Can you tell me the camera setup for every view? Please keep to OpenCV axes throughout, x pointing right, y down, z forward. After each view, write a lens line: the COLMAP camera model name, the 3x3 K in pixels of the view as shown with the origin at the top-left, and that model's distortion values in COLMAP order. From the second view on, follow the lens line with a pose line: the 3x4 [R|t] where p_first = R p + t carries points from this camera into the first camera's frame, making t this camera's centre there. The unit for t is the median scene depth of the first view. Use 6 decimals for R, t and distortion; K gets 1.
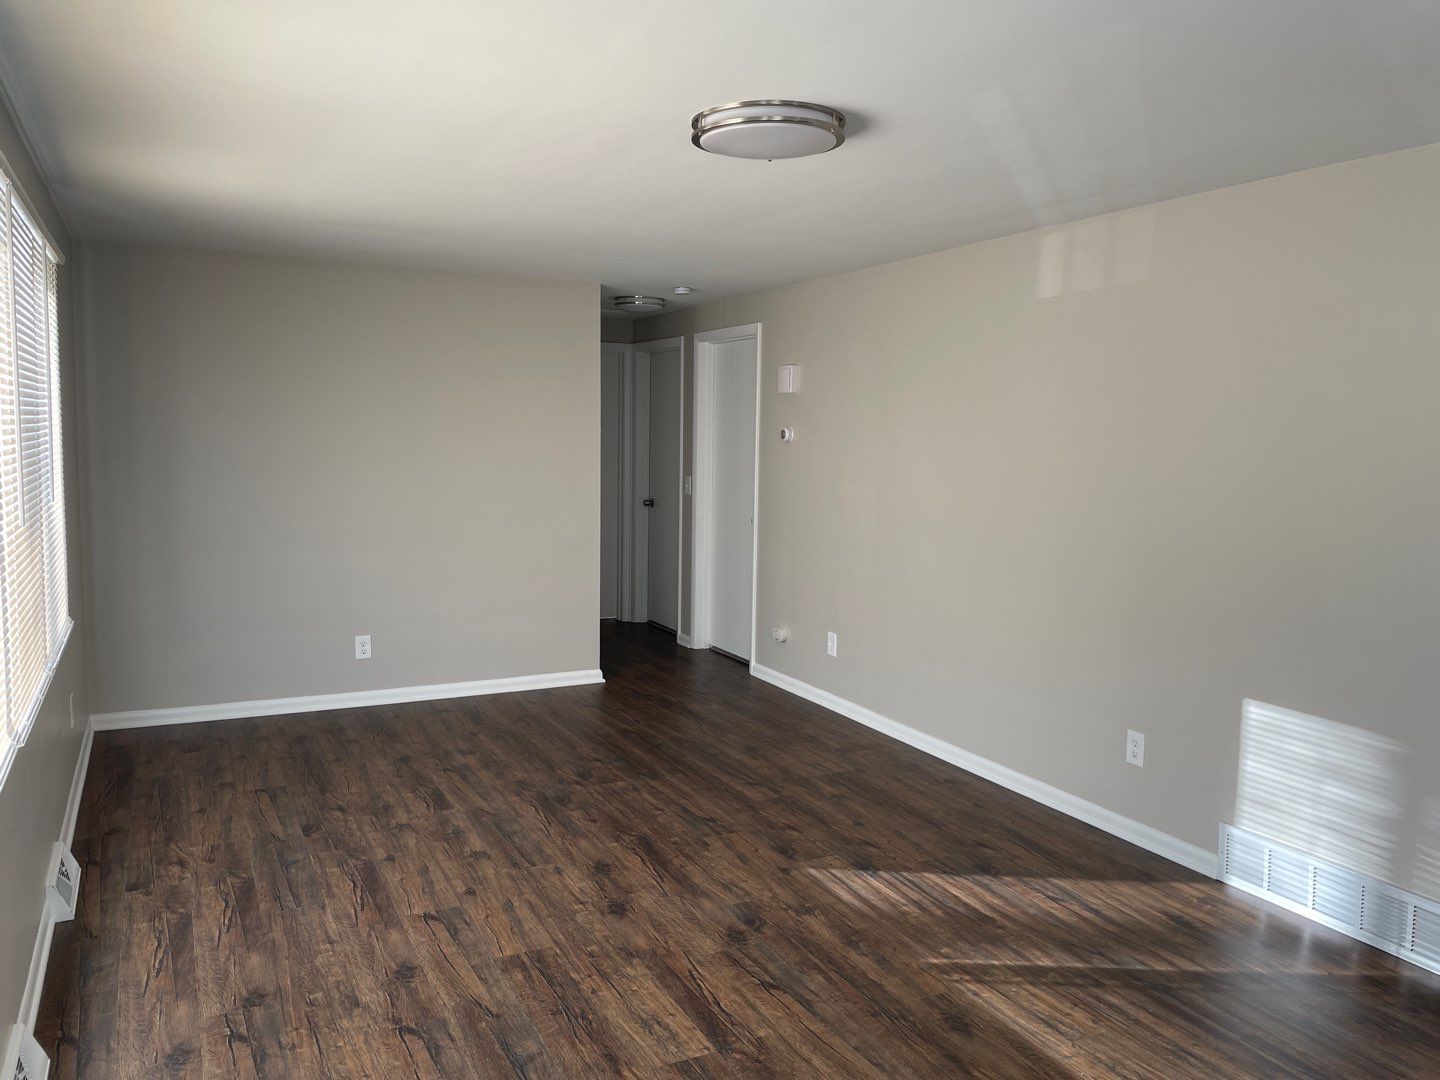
lens RADIAL K [[1112.8, 0, 717.1], [0, 1112.8, 535.1], [0, 0, 1]] dist [0.017748, -0.004238]
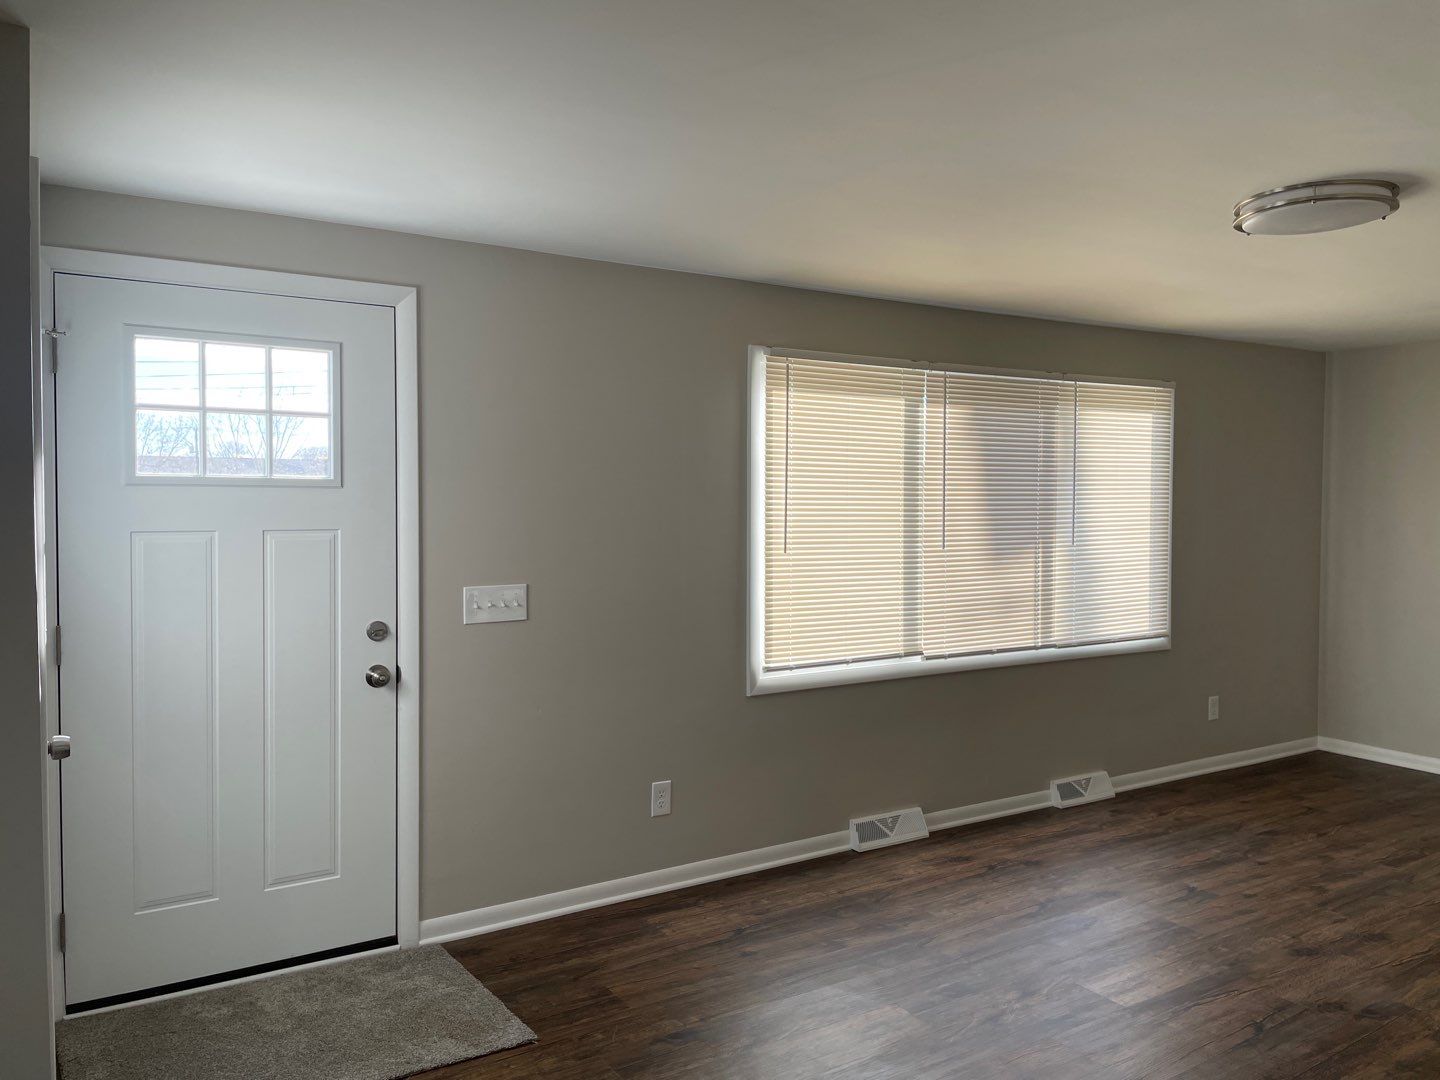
lens RADIAL K [[1112.8, 0, 717.4], [0, 1112.8, 538.8], [0, 0, 1]] dist [0.017748, -0.004238]
pose [[0.111282, 0.034689, -0.993183, 0.833604], [-0.101413, 0.994570, 0.023374, -0.021842], [0.988601, 0.098121, 0.114196, 0.268548]]
